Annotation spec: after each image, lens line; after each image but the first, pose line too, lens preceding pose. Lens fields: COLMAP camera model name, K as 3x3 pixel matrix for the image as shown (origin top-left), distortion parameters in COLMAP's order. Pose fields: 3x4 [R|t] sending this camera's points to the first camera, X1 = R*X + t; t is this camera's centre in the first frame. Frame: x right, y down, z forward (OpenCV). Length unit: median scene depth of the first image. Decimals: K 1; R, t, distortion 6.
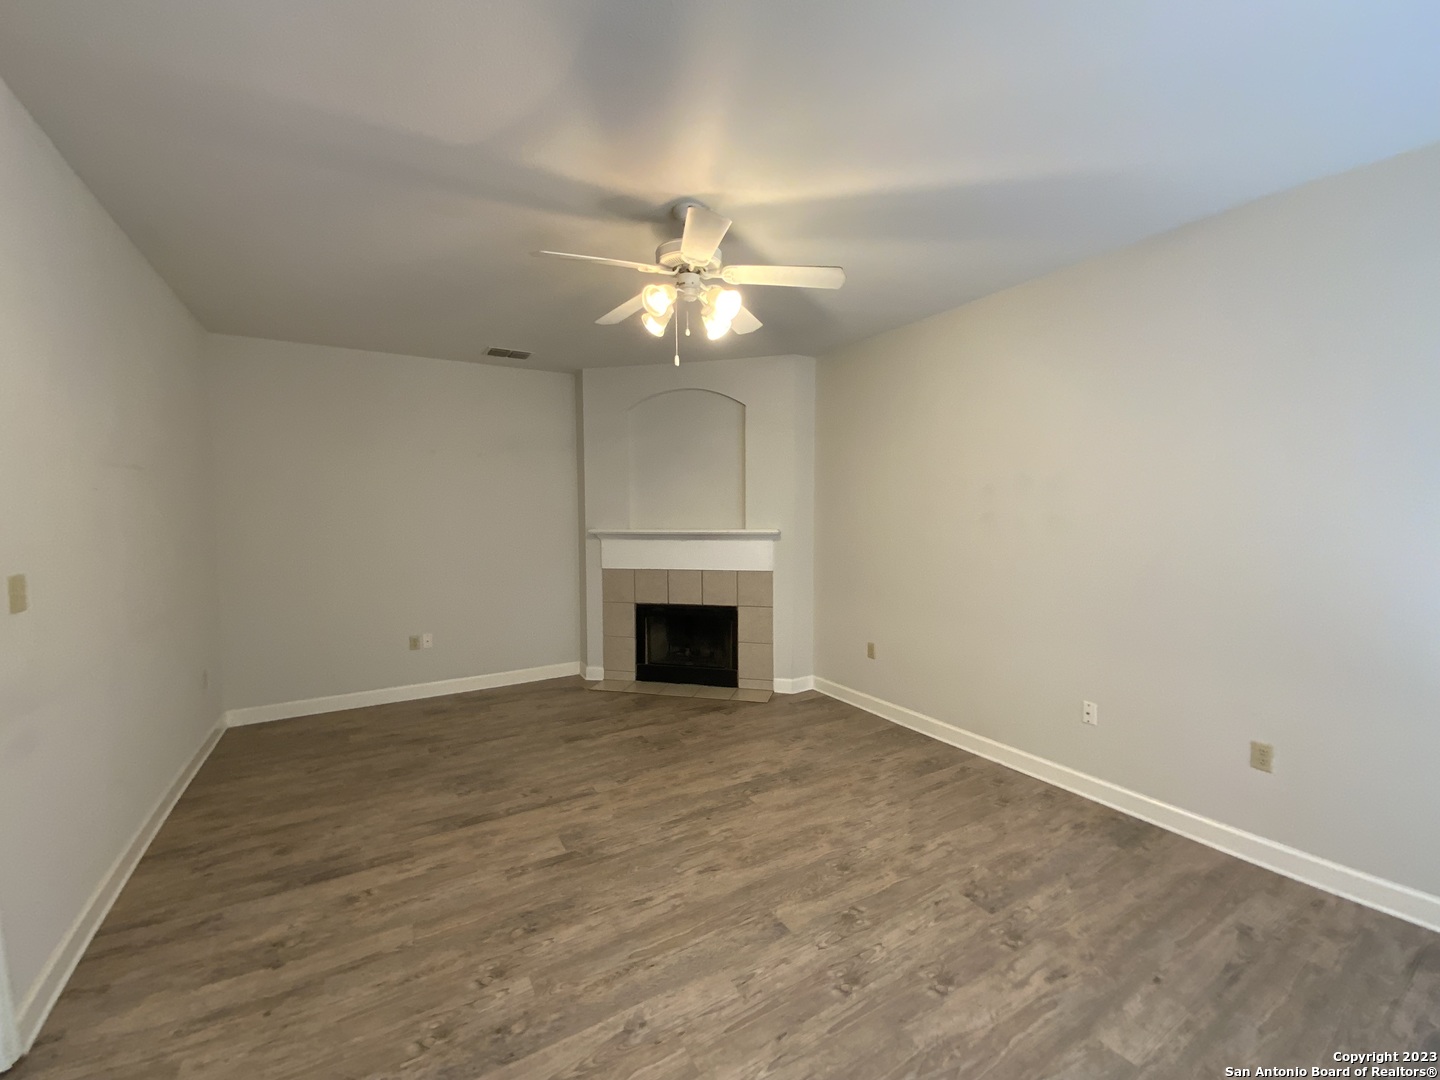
lens RADIAL K [[582.6, 0, 719.2], [0, 582.6, 537.2], [0, 0, 1]] dist [0.017216, -0.015928]
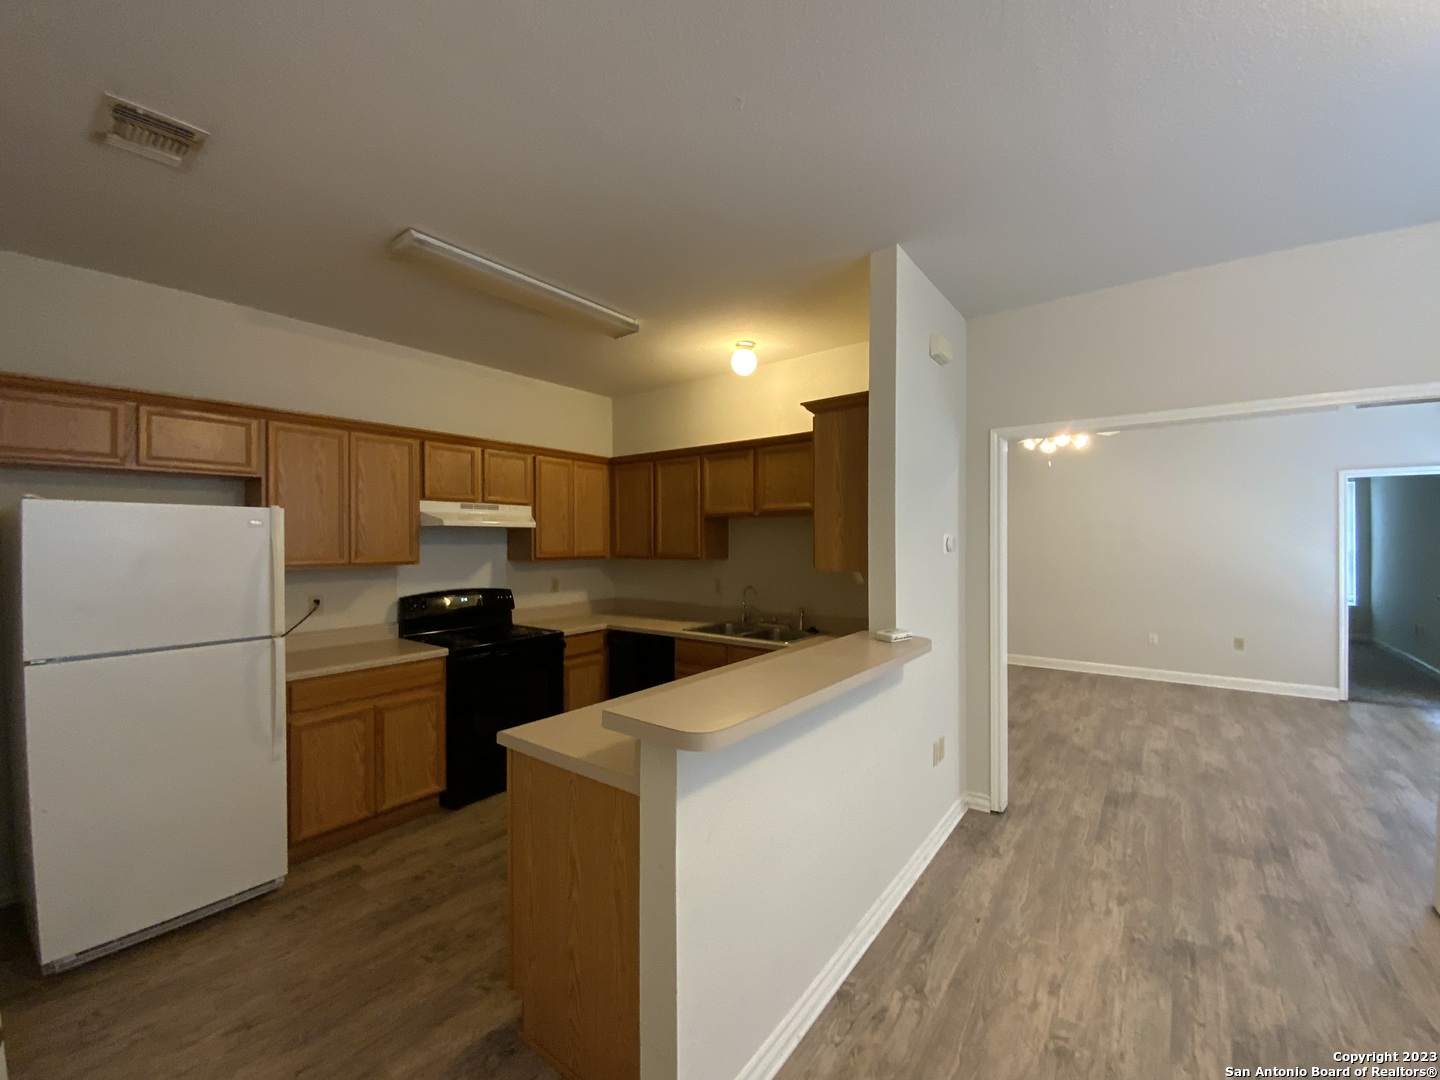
lens RADIAL K [[580.8, 0, 722.6], [0, 580.8, 543.8], [0, 0, 1]] dist [0.022638, -0.019968]
pose [[0.926386, -0.003283, 0.376562, -1.911885], [0.017732, 0.999233, -0.034913, 0.017434], [-0.376159, 0.039020, 0.925733, -0.426198]]
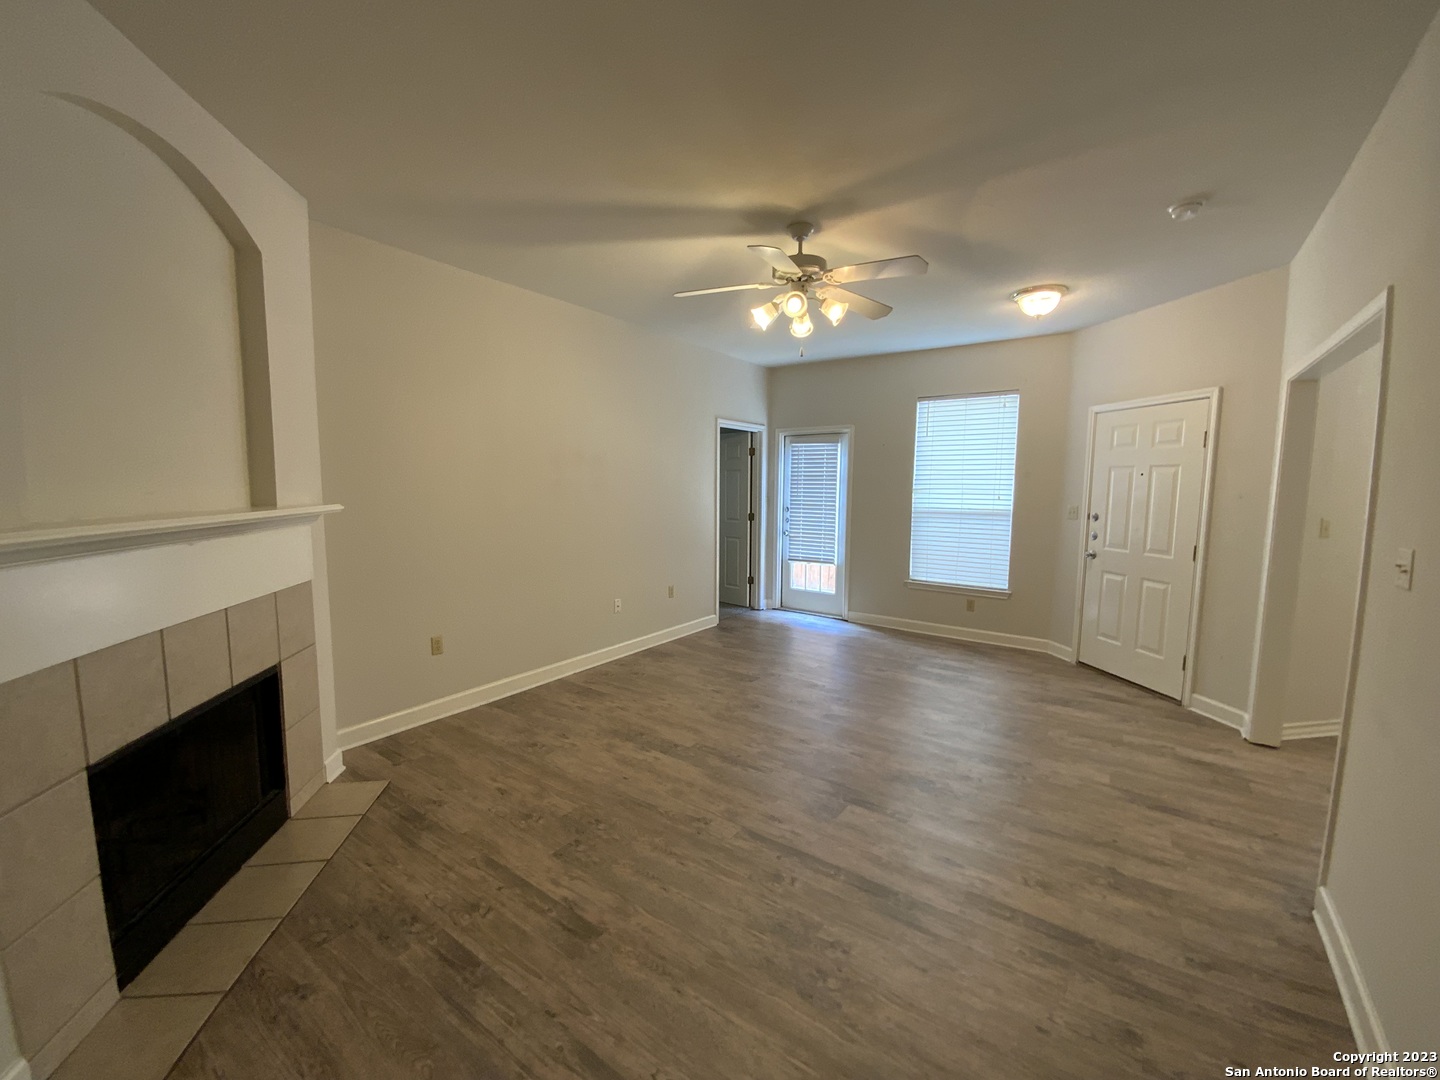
lens RADIAL K [[582.6, 0, 719.2], [0, 582.6, 537.2], [0, 0, 1]] dist [0.017216, -0.015928]
pose [[-0.406677, -0.084031, 0.909699, -1.158271], [0.031529, 0.993877, 0.105901, -0.062611], [-0.913028, 0.071749, -0.401537, 1.712978]]
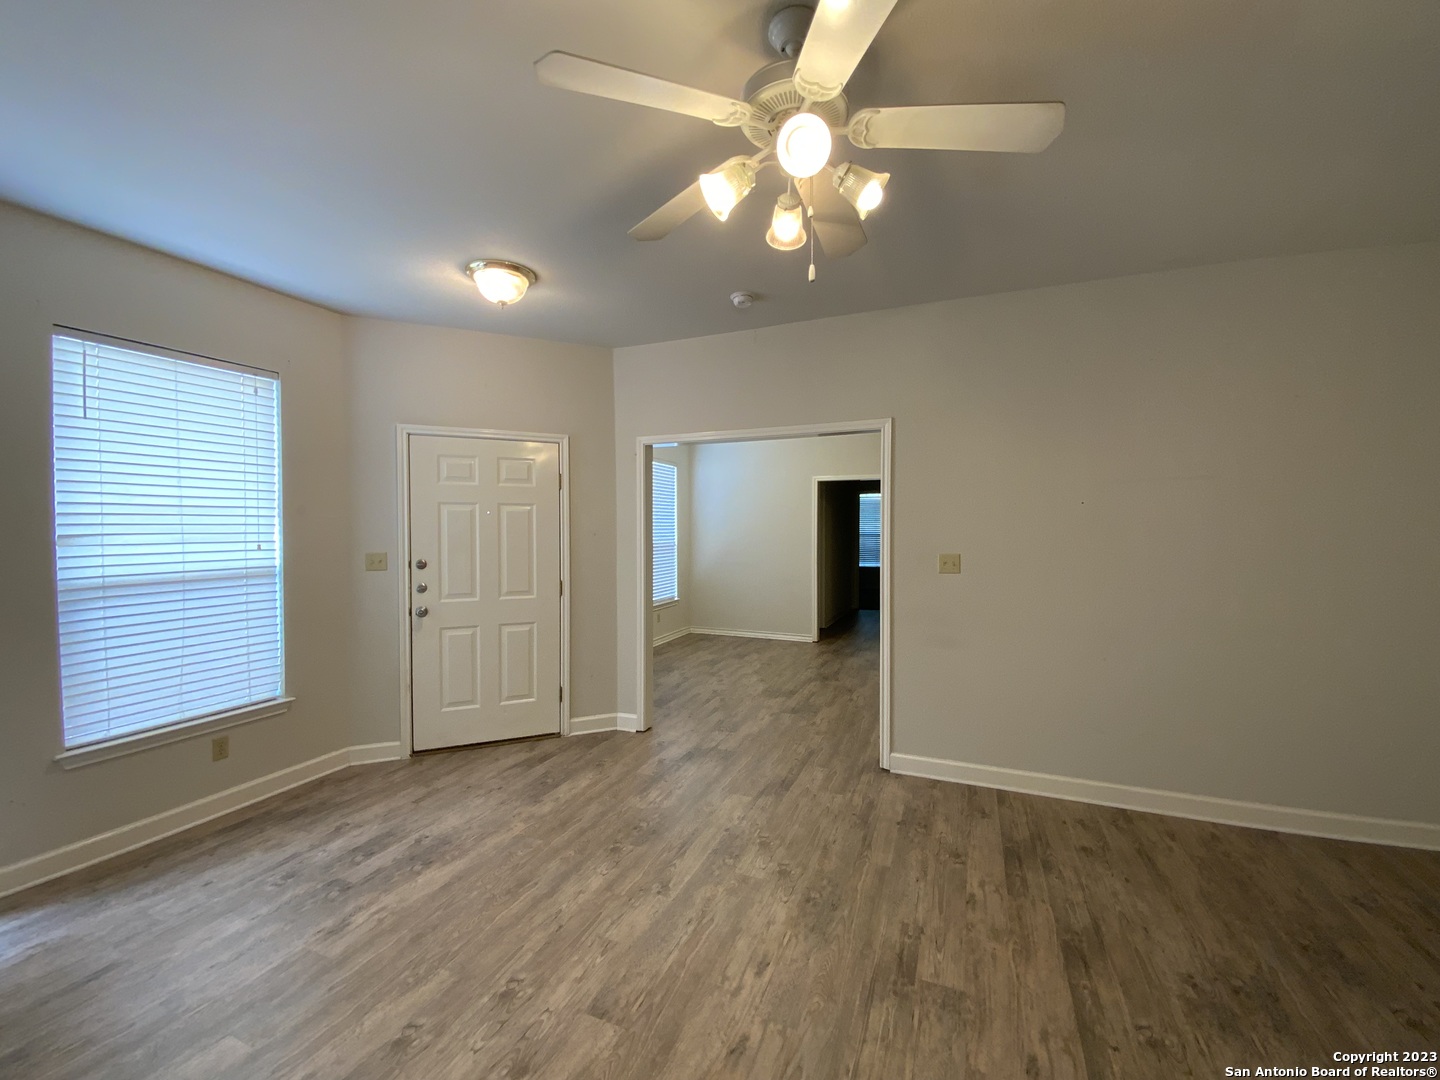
lens RADIAL K [[580.8, 0, 722.6], [0, 580.8, 543.8], [0, 0, 1]] dist [0.022638, -0.019968]
pose [[-0.800513, 0.023093, -0.598870, 0.390681], [-0.020136, 0.997657, 0.065385, -0.056503], [0.598977, 0.064401, -0.798173, 1.502163]]
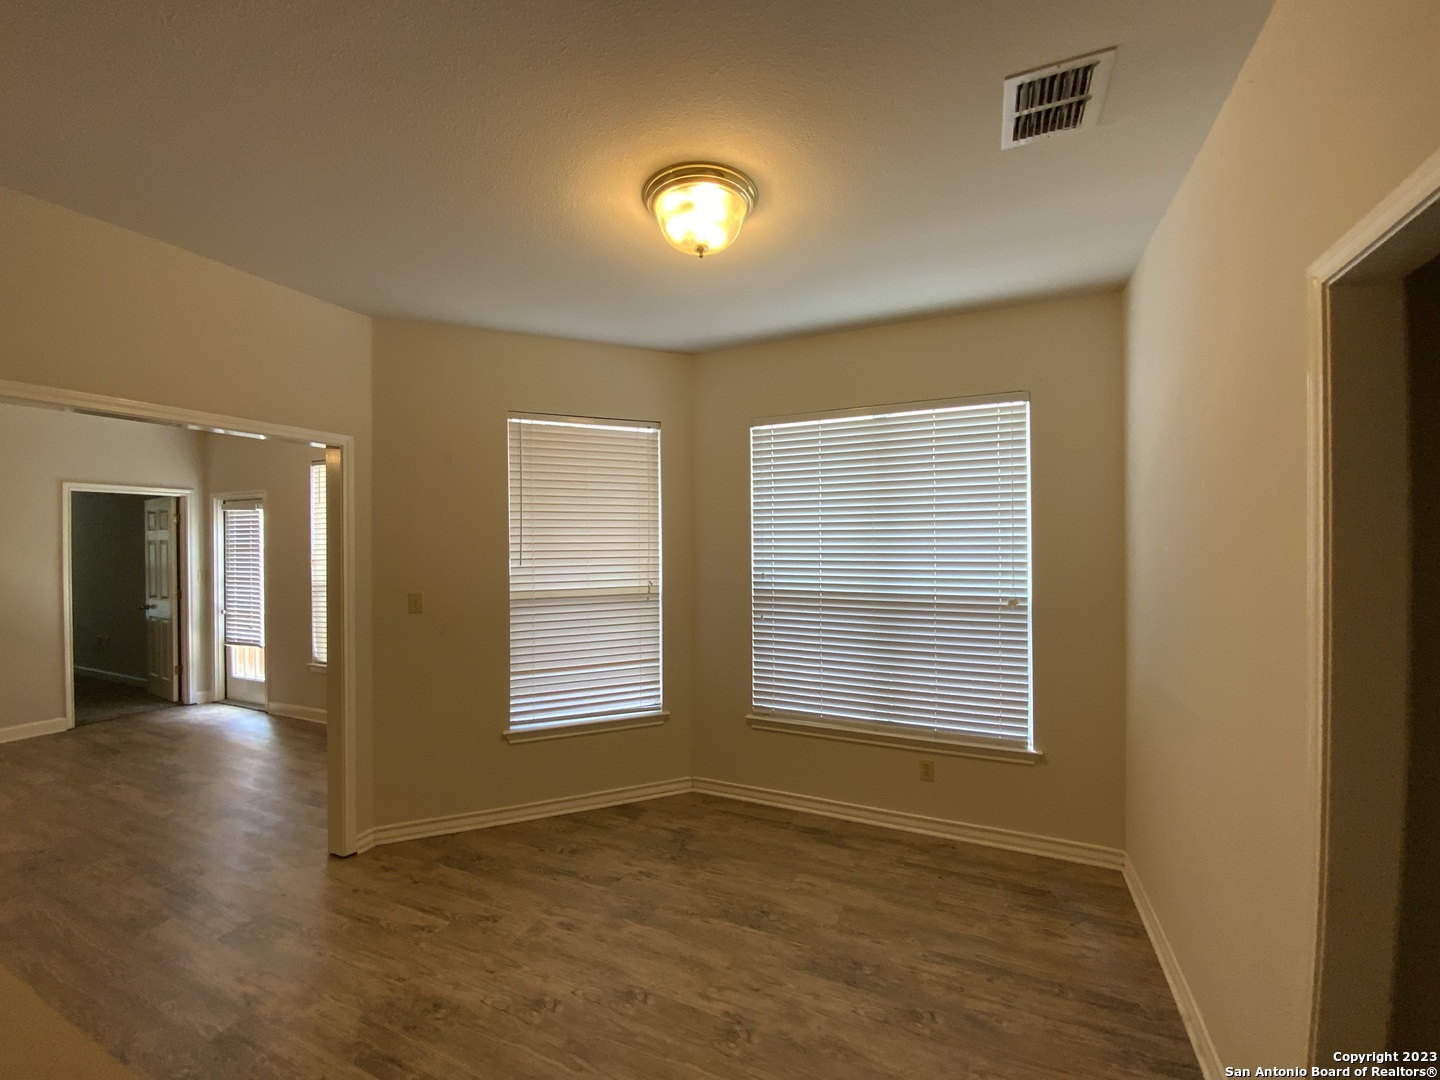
lens RADIAL K [[582.6, 0, 719.2], [0, 582.6, 537.2], [0, 0, 1]] dist [0.017216, -0.015928]
pose [[-0.580699, 0.018749, 0.813902, -1.921514], [0.042171, 0.999085, 0.007073, -0.017085], [-0.813025, 0.038430, -0.580959, 0.043281]]
